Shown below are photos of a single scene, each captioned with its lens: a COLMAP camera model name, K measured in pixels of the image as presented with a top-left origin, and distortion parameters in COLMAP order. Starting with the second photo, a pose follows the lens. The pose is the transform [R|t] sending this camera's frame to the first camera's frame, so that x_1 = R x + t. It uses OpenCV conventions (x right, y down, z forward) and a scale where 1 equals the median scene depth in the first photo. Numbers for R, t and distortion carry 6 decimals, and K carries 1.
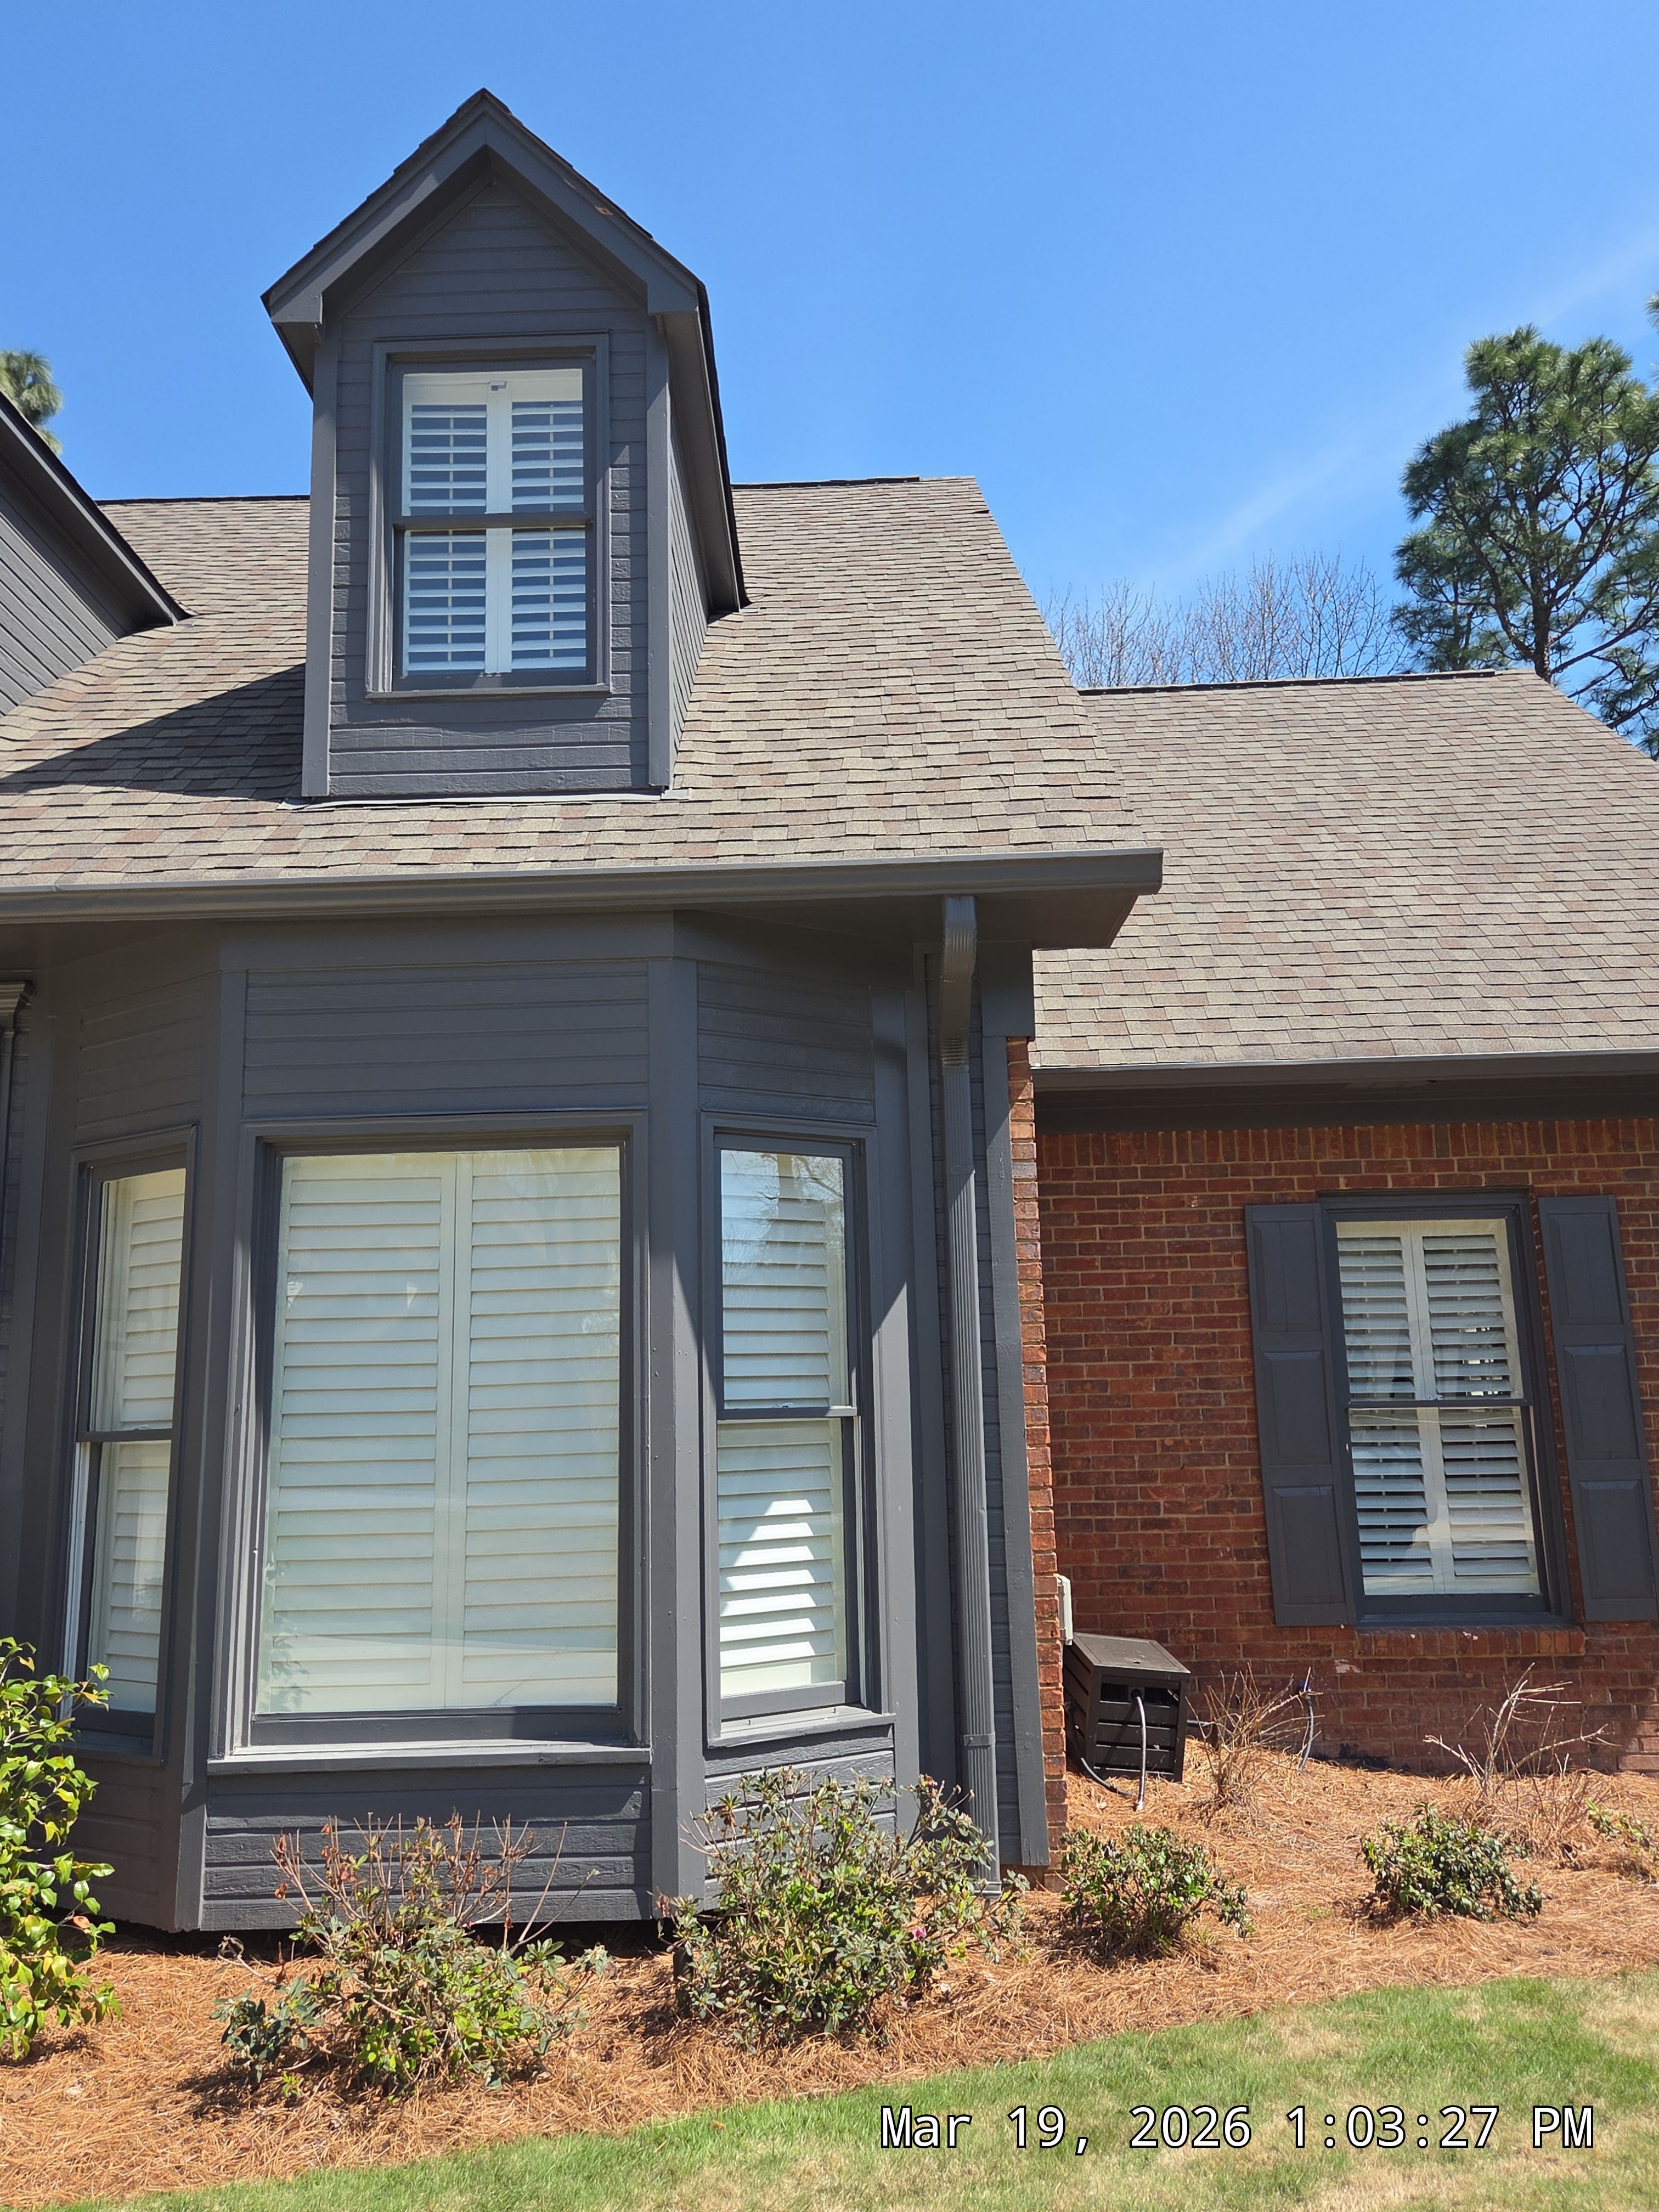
lens RADIAL K [[1679.1, 0, 821.6], [0, 1679.1, 1115.5], [0, 0, 1]] dist [0.042039, -0.016844]
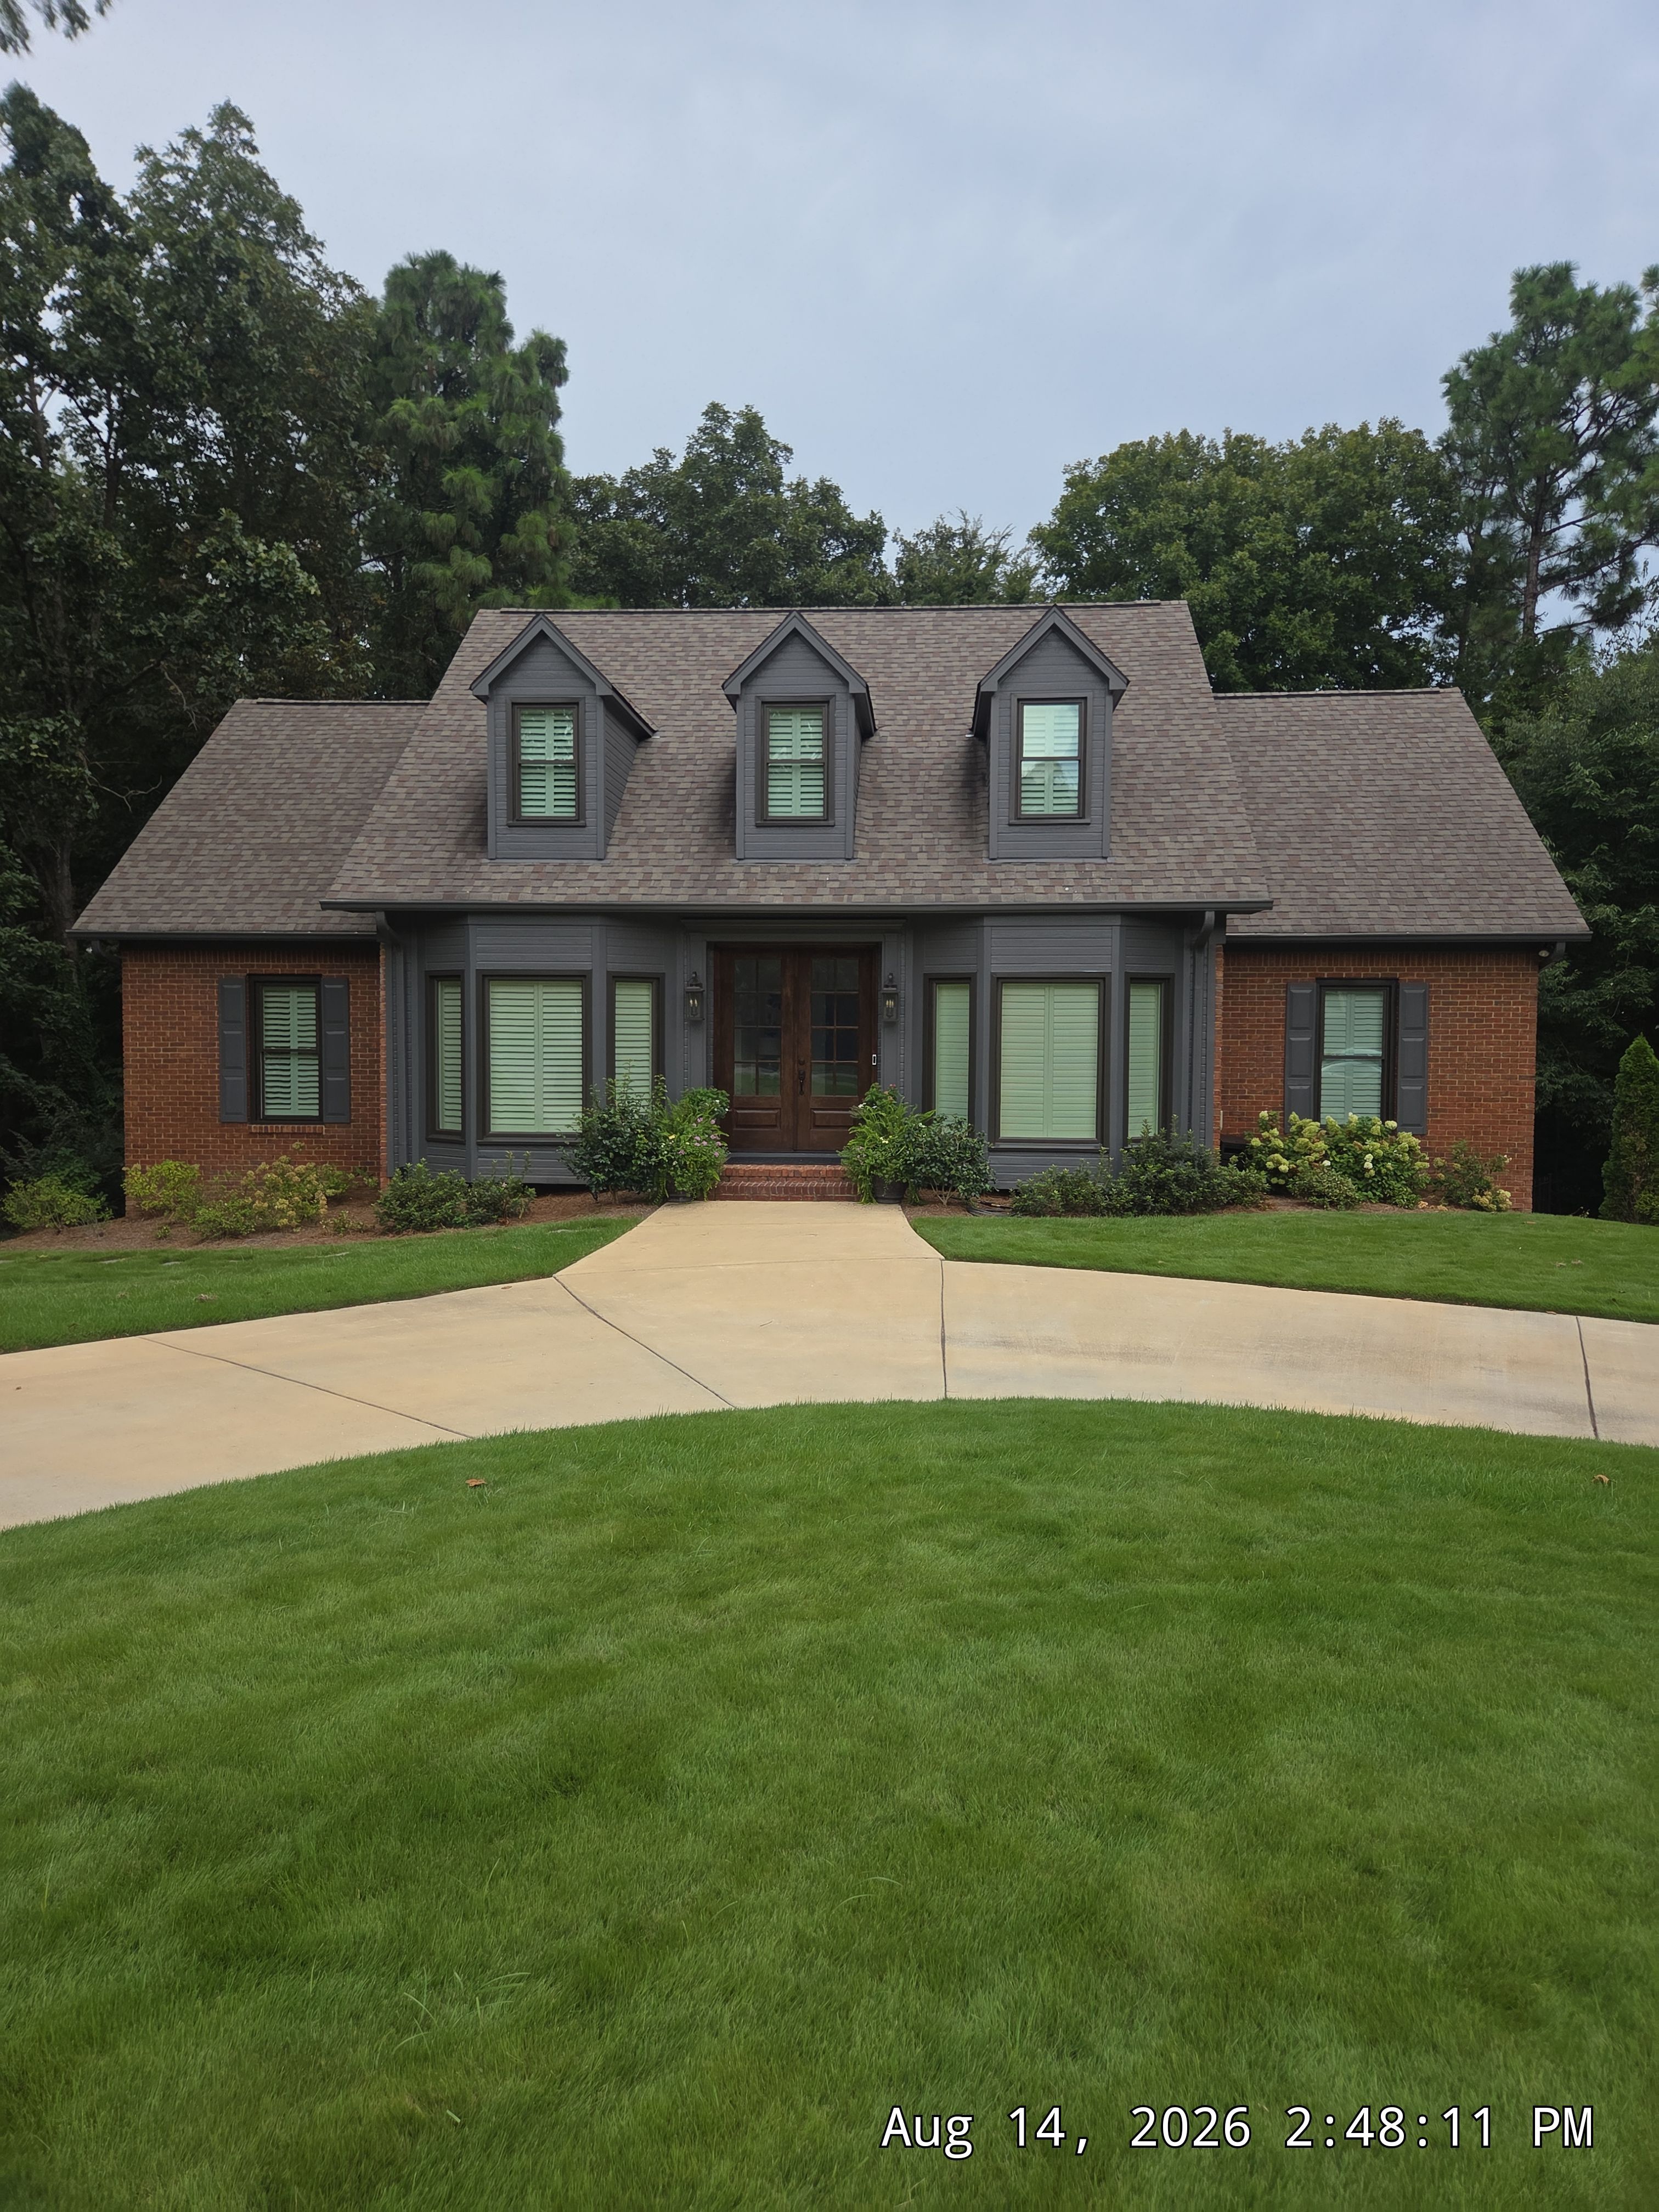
lens RADIAL K [[1454.4, 0, 828.2], [0, 1454.4, 1091.0], [0, 0, 1]] dist [0.062031, -0.054815]
pose [[0.998262, 0.031492, -0.049820, -0.424342], [-0.019497, 0.974141, 0.225096, -0.343165], [0.055620, -0.223734, 0.973062, -1.595193]]
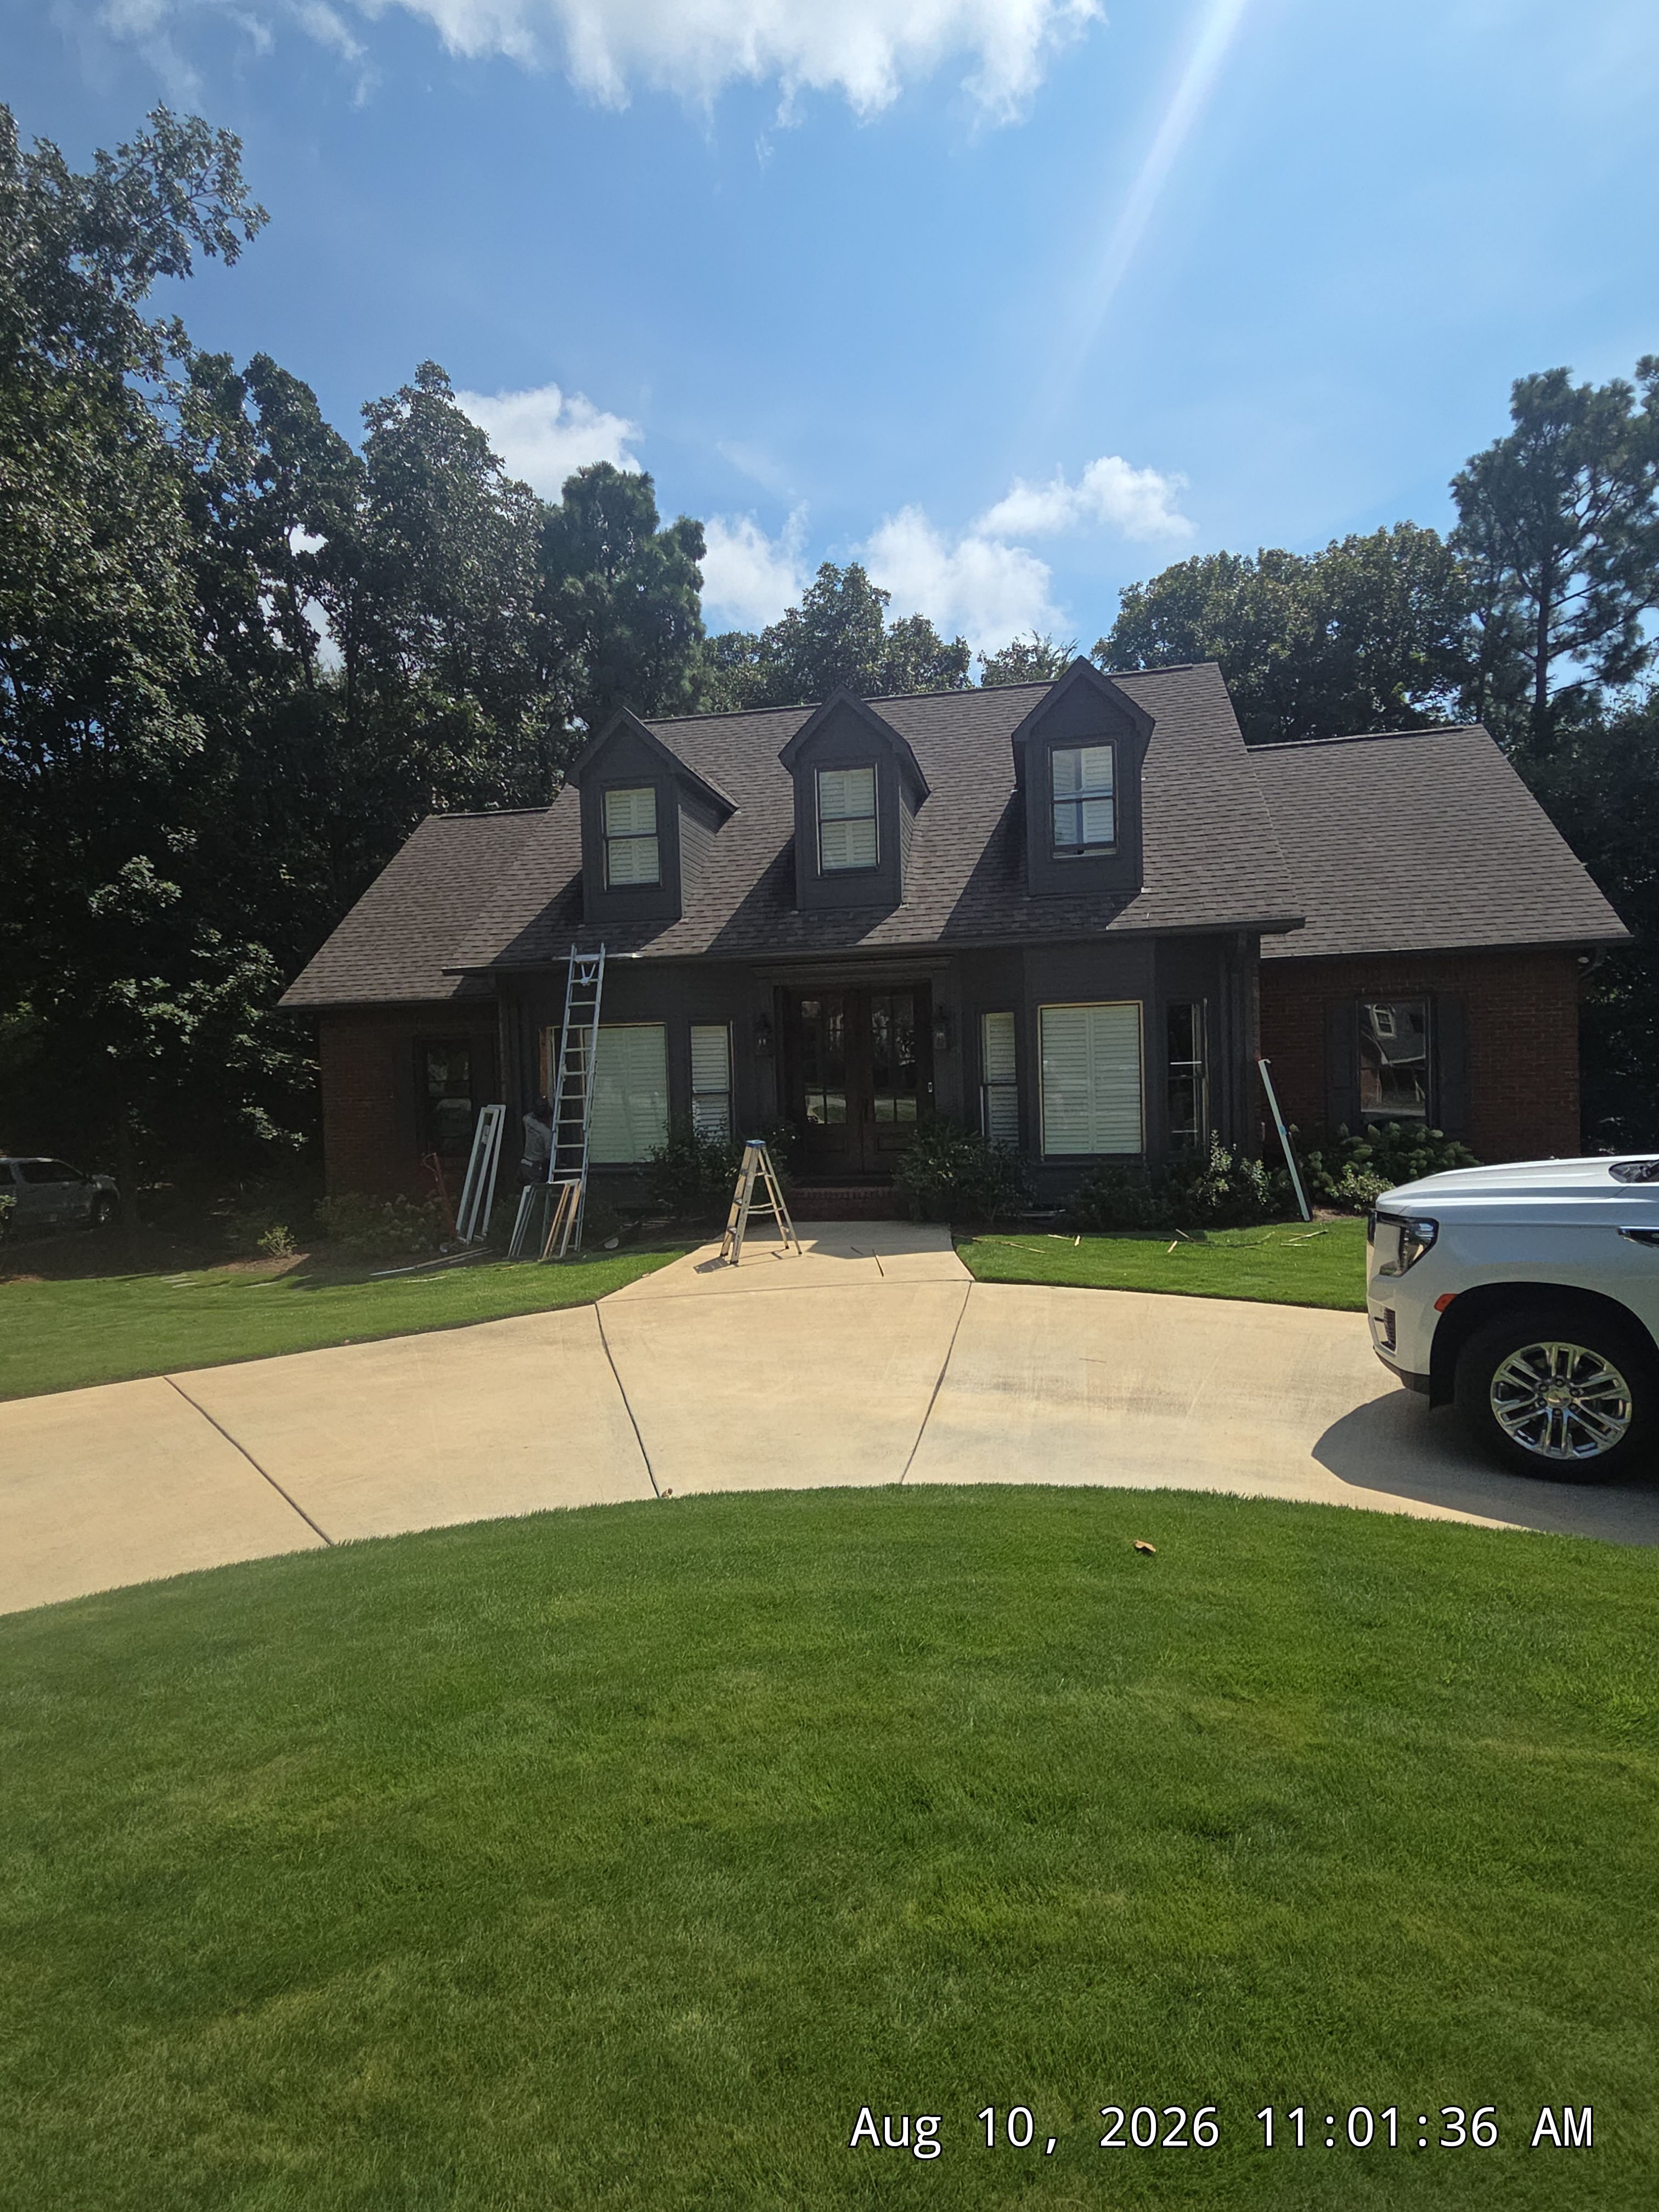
lens RADIAL K [[1112.0, 0, 822.0], [0, 1112.0, 1103.6], [0, 0, 1]] dist [0.007942, -0.002120]
pose [[0.983230, -0.004245, -0.182321, -0.289274], [0.043506, 0.976325, 0.211891, -0.251412], [0.177105, -0.216269, 0.960136, -1.180316]]
